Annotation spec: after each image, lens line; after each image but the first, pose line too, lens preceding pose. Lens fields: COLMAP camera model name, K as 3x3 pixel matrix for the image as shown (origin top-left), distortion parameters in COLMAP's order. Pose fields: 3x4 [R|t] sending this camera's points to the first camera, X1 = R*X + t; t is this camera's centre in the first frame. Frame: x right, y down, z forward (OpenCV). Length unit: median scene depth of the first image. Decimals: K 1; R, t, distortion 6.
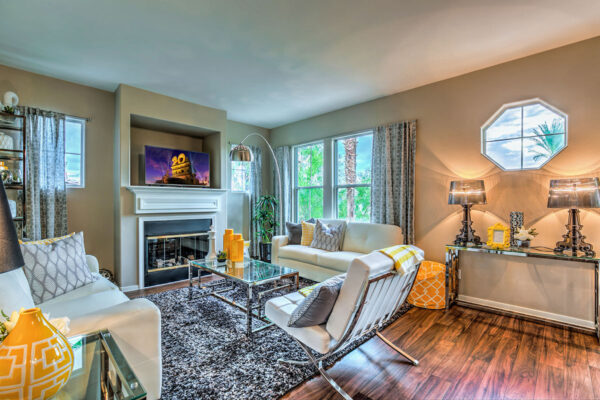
lens RADIAL K [[277.0, 0, 300.0], [0, 277.0, 200.0], [0, 0, 1]] dist [-0.000073, 0.000026]
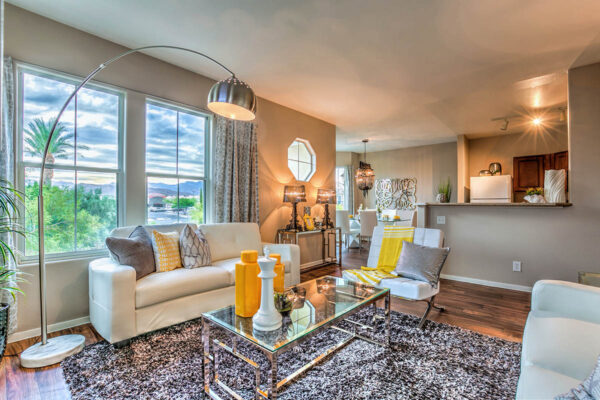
lens RADIAL K [[277.0, 0, 300.0], [0, 277.0, 200.0], [0, 0, 1]] dist [-0.000073, 0.000026]
pose [[-0.028149, 0.015026, 0.999491, -0.672632], [-0.022541, 0.999623, -0.015663, 0.021786], [-0.999350, -0.022970, -0.027800, 0.840718]]
